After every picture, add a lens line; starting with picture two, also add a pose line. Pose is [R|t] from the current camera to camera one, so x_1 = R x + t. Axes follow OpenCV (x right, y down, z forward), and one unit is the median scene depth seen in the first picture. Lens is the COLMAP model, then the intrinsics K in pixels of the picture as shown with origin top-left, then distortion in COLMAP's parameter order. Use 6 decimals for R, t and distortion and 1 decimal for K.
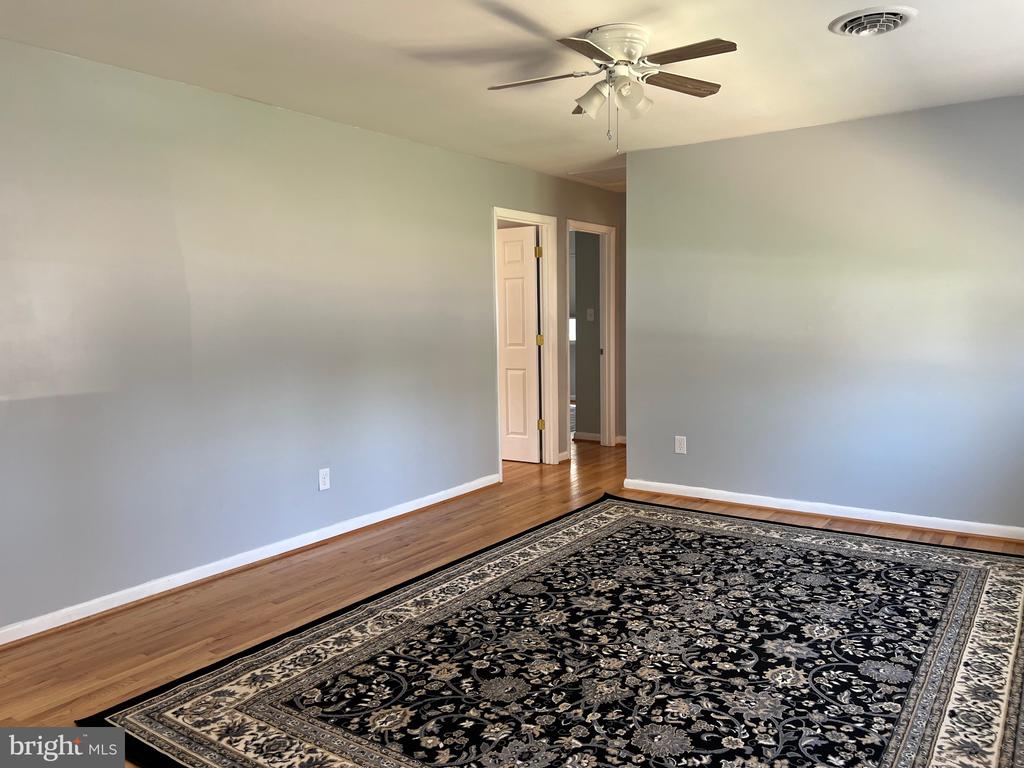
lens RADIAL K [[772.6, 0, 515.2], [0, 772.6, 392.5], [0, 0, 1]] dist [0.049521, -0.058190]
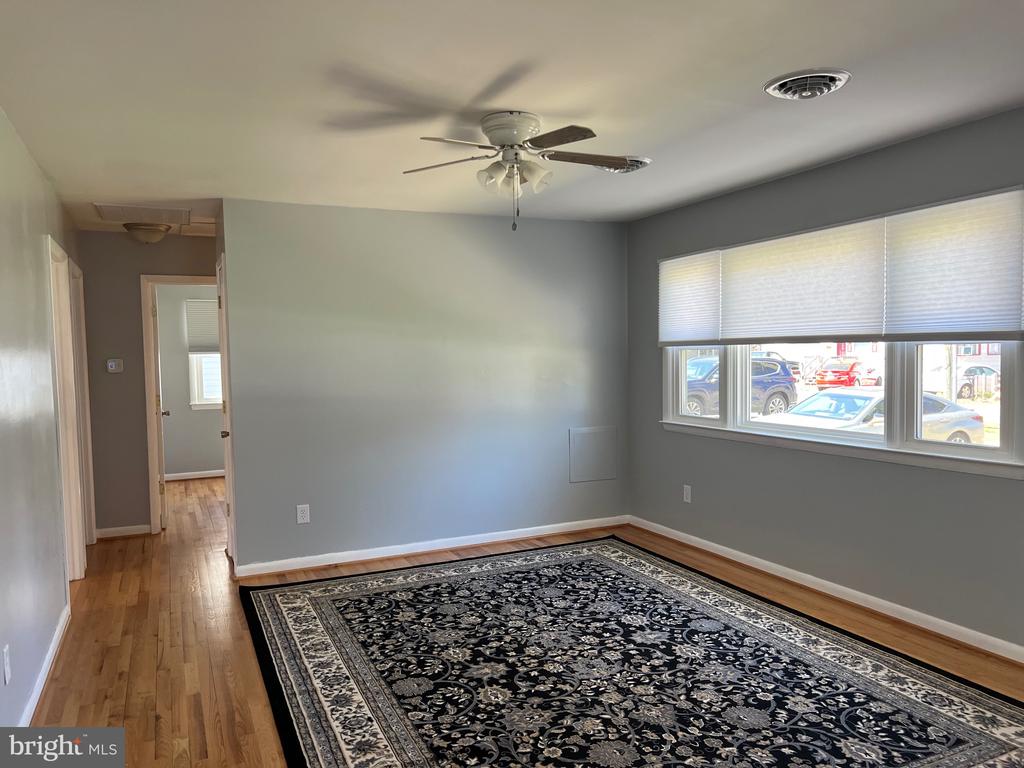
lens RADIAL K [[772.6, 0, 507.1], [0, 772.6, 387.0], [0, 0, 1]] dist [0.049521, -0.058190]
pose [[0.516396, -0.040220, 0.855405, -0.694755], [0.106061, 0.994209, -0.017282, -0.067719], [-0.849756, 0.099649, 0.517672, 0.404918]]
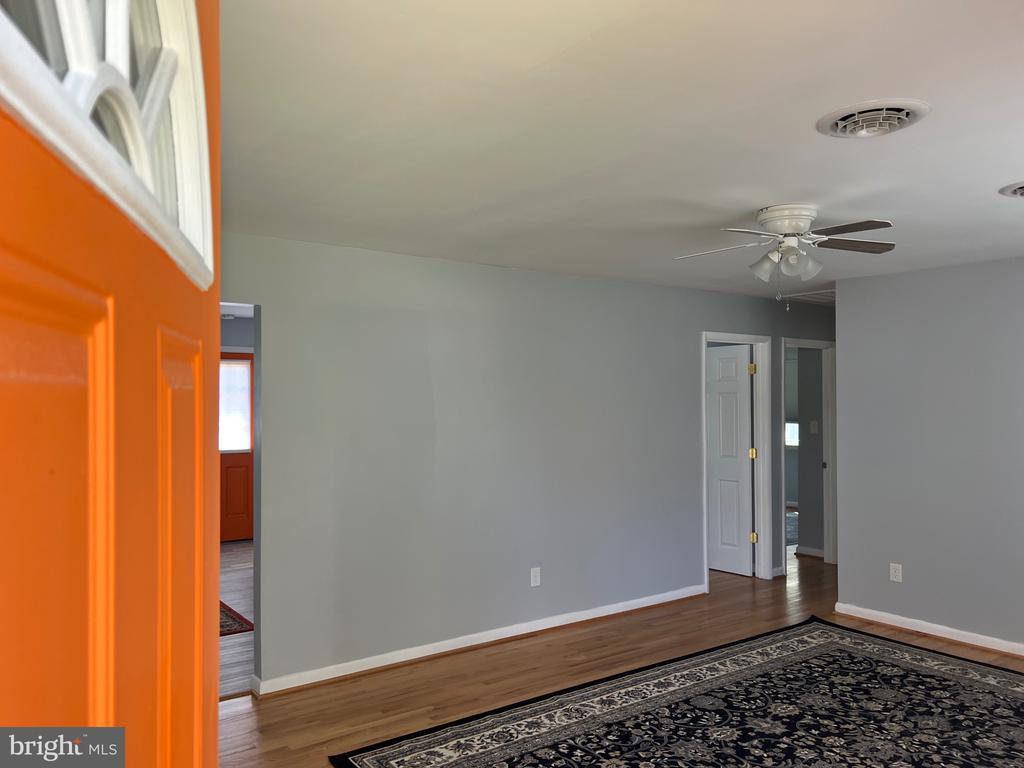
lens RADIAL K [[772.6, 0, 505.1], [0, 772.6, 398.7], [0, 0, 1]] dist [0.049521, -0.058190]
pose [[0.945828, 0.013820, -0.324374, 0.095918], [-0.047591, 0.994203, -0.096410, -0.046818], [0.321161, 0.106625, 0.941003, -0.144580]]
